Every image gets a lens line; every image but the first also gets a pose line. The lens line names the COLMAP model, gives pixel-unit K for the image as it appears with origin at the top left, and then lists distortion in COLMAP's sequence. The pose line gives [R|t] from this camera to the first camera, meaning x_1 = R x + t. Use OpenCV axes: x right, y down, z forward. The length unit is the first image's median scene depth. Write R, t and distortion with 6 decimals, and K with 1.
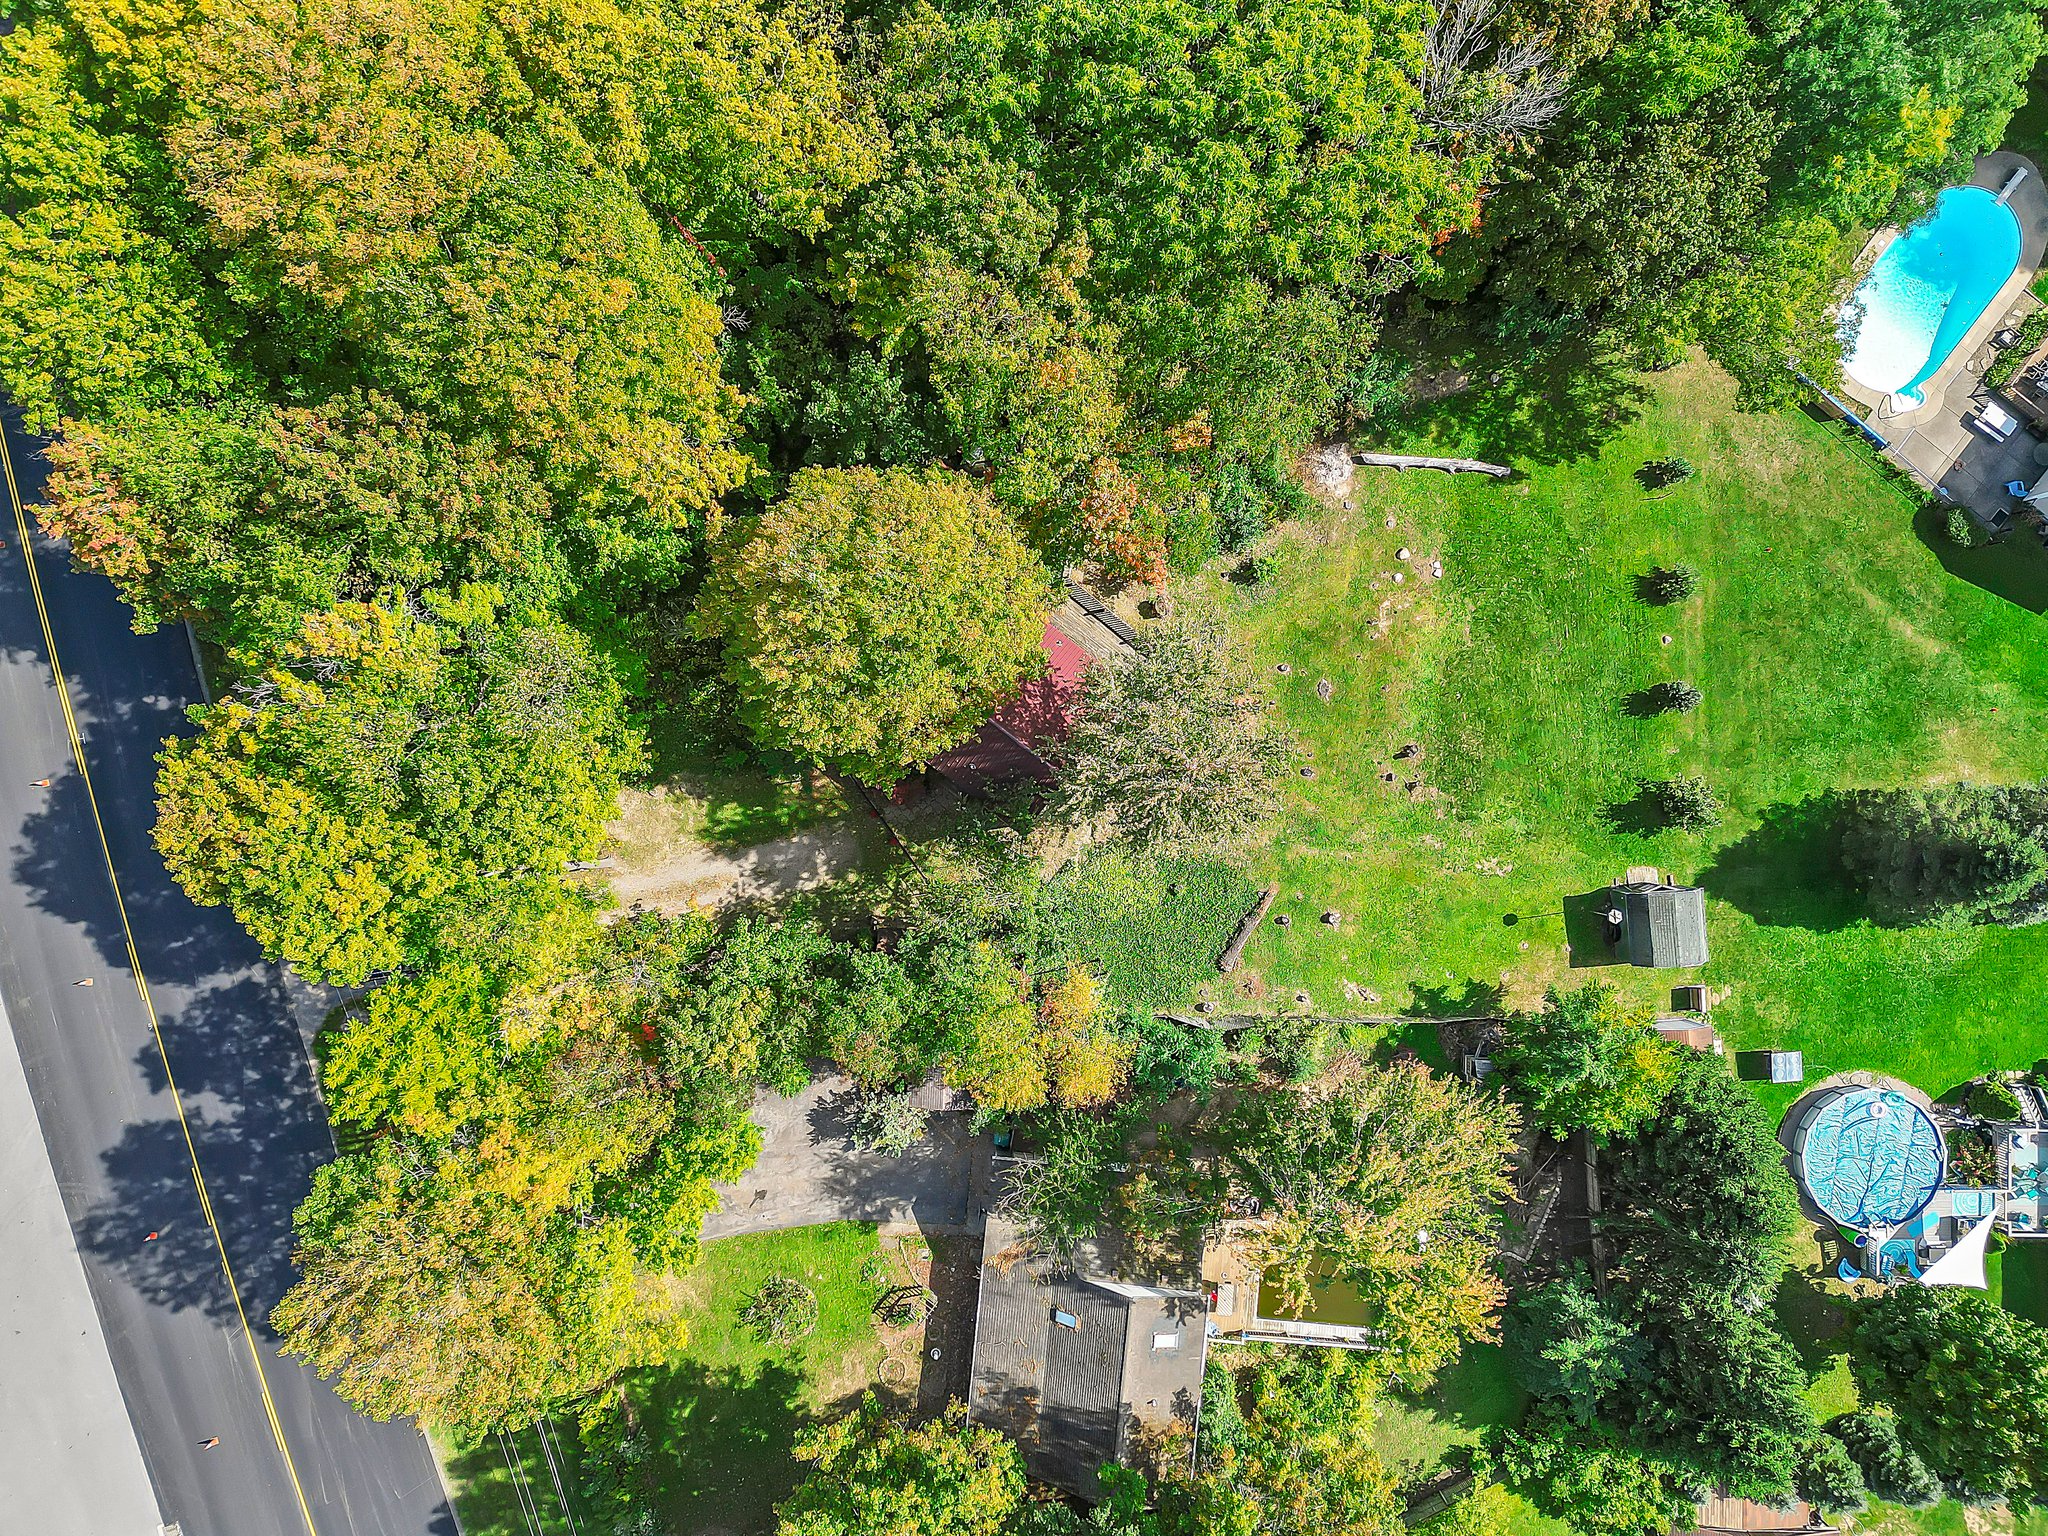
lens RADIAL K [[1465.6, 0, 1024.0], [0, 1465.6, 768.0], [0, 0, 1]] dist [0.080317, -0.078048]
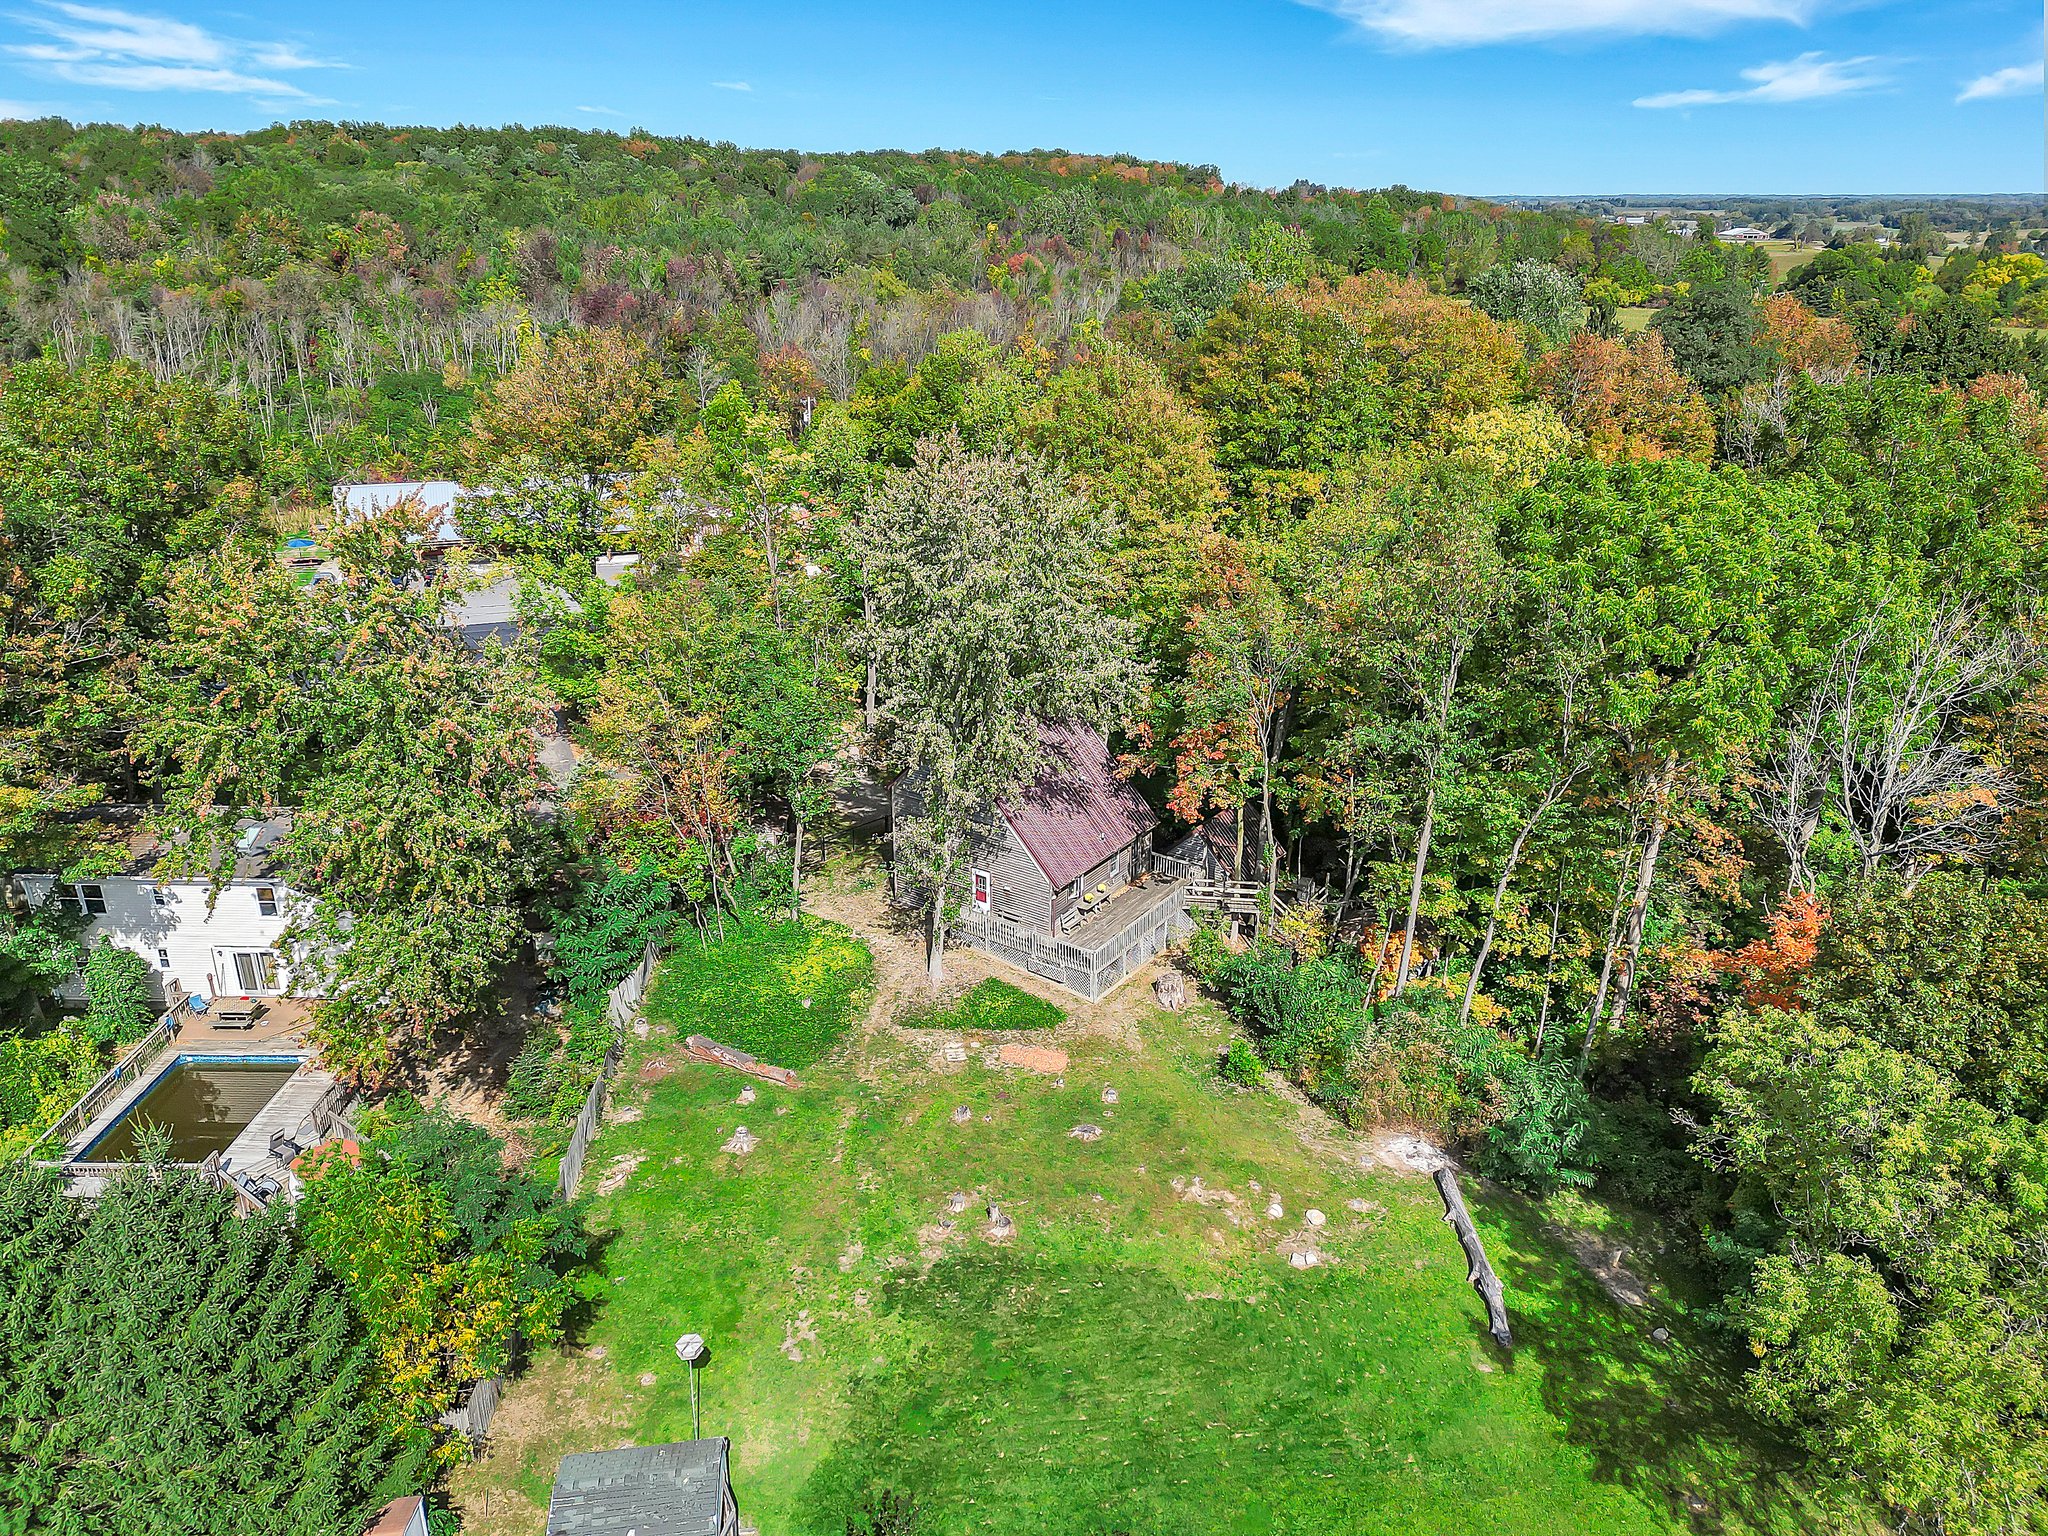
lens RADIAL K [[1465.6, 0, 1024.0], [0, 1465.6, 768.0], [0, 0, 1]] dist [0.080317, -0.078048]
pose [[0.059813, 0.357376, -0.932044, 0.798273], [-0.998207, 0.019146, -0.056718, 0.010477], [-0.002424, 0.933765, 0.357880, 0.621345]]
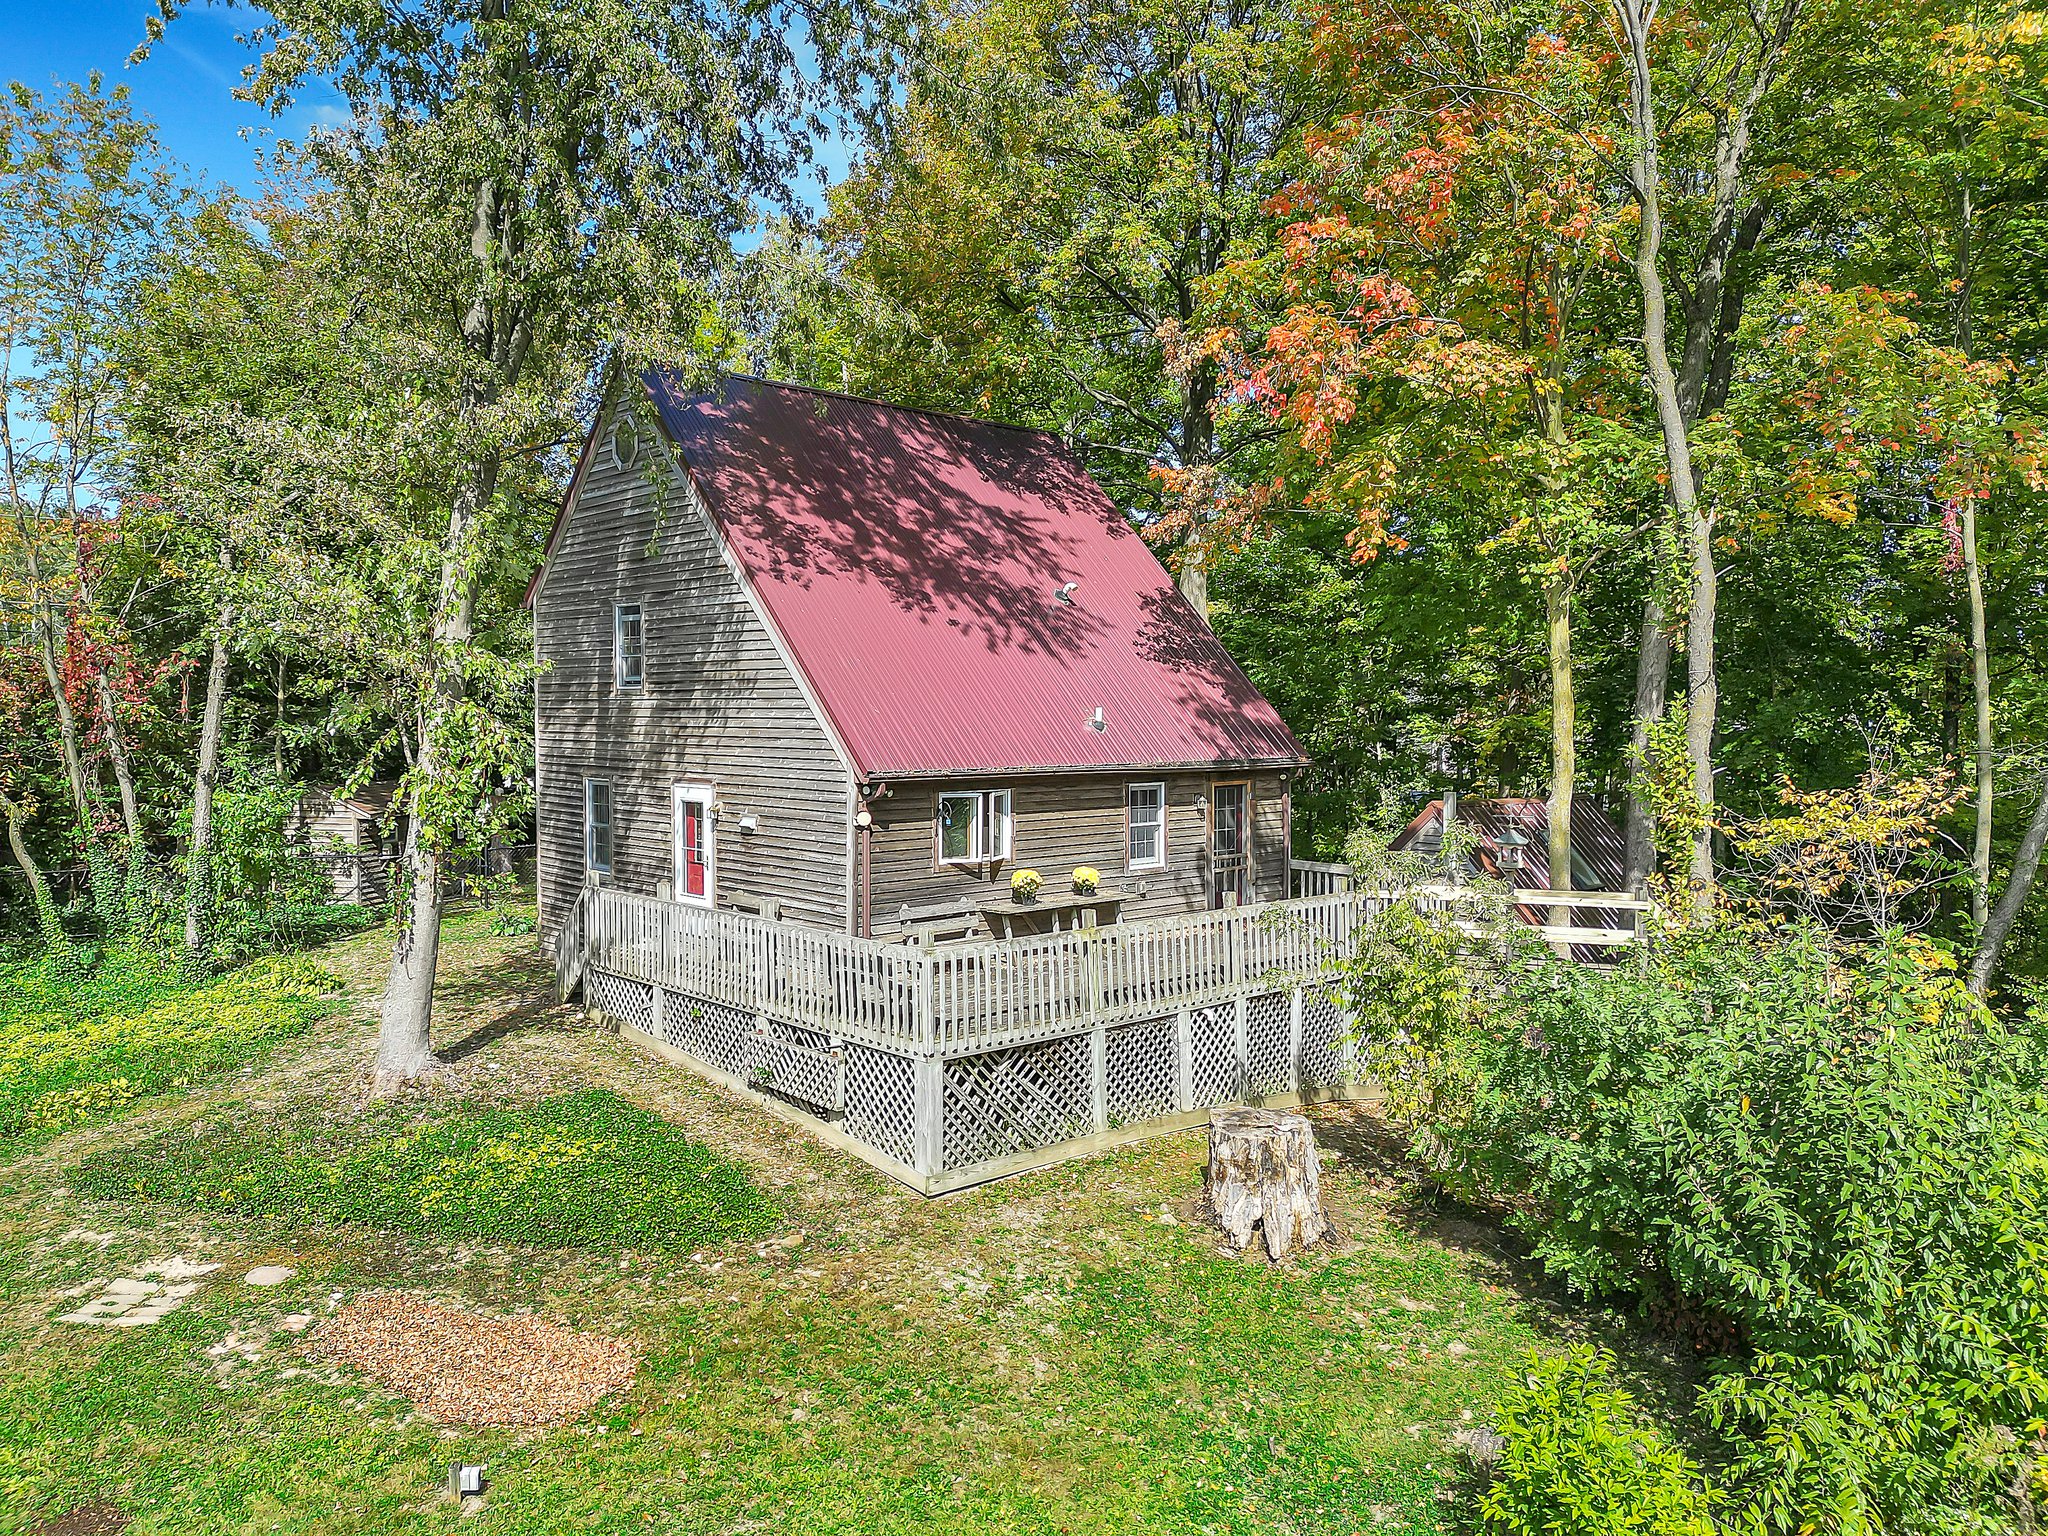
lens RADIAL K [[1469.9, 0, 1024.0], [0, 1469.9, 768.0], [0, 0, 1]] dist [0.067823, -0.062712]
pose [[-0.163820, 0.032856, -0.985943, 0.290297], [-0.986487, -0.008141, 0.163639, -0.113284], [-0.002650, 0.999427, 0.033746, 0.962941]]
